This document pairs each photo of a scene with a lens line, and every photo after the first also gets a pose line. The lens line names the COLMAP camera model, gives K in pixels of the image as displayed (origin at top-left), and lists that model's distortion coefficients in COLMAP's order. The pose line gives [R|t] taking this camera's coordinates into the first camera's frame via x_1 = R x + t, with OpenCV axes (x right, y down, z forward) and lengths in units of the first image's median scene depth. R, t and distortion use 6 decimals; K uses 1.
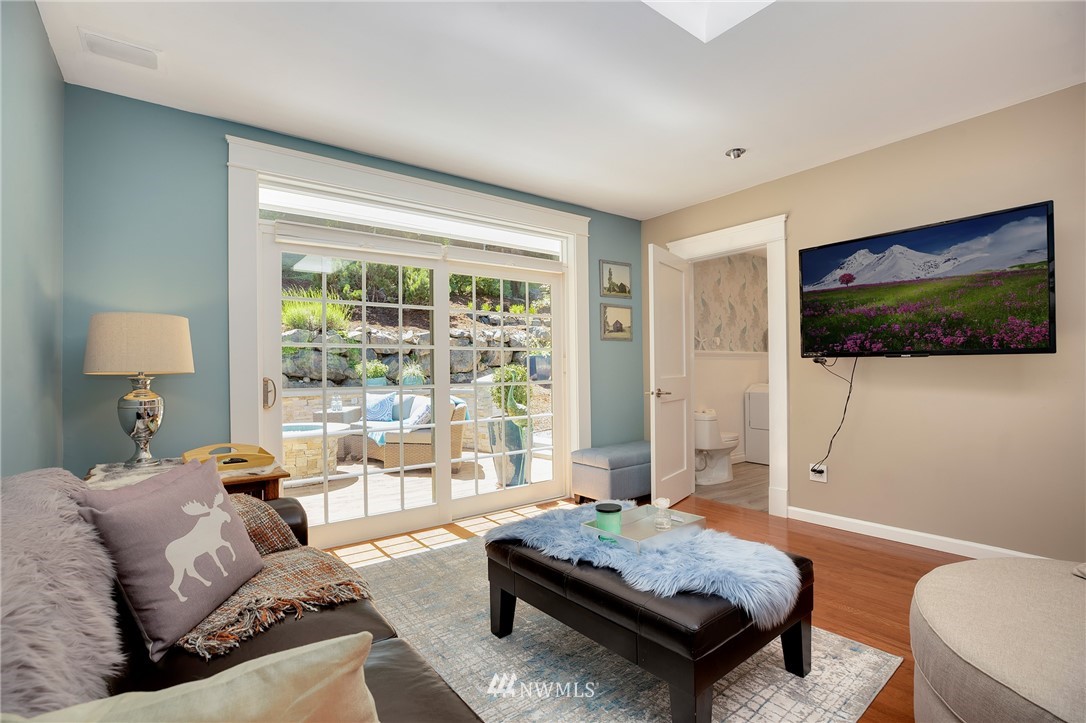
lens RADIAL K [[504.6, 0, 534.2], [0, 504.6, 365.3], [0, 0, 1]] dist [-0.013223, 0.001174]
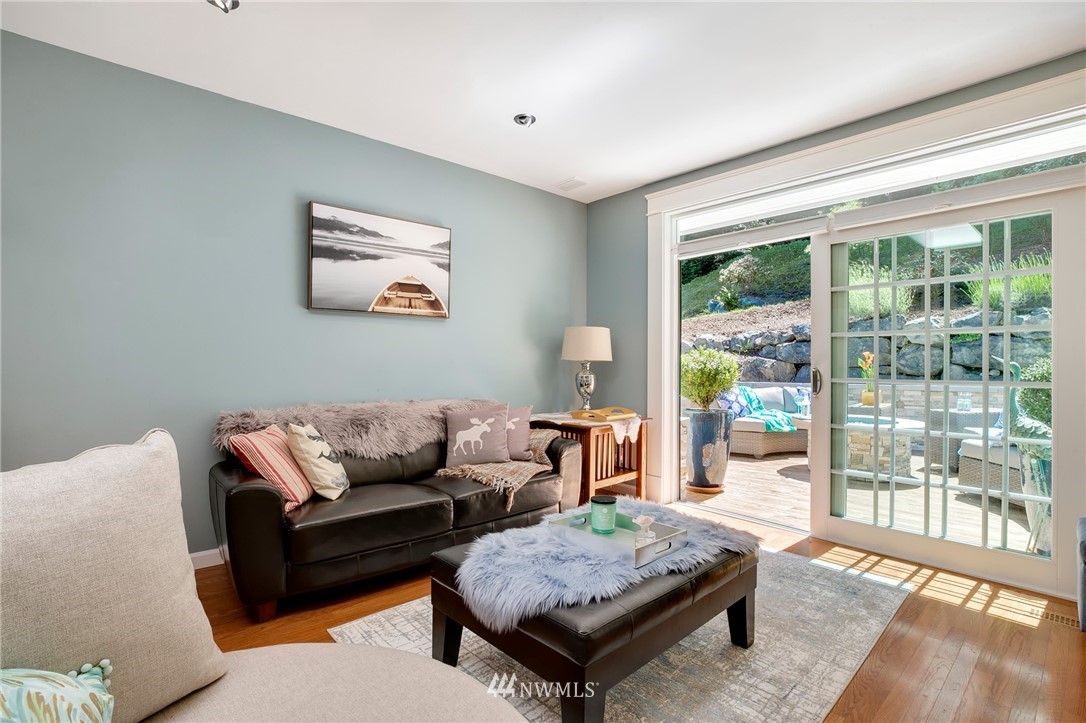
lens RADIAL K [[504.6, 0, 542.9], [0, 504.6, 361.8], [0, 0, 1]] dist [-0.013223, 0.001174]
pose [[0.117107, 0.002111, -0.993117, 0.947228], [0.004044, 0.999988, 0.002603, 0.015386], [0.993111, -0.004321, 0.117097, 0.637055]]
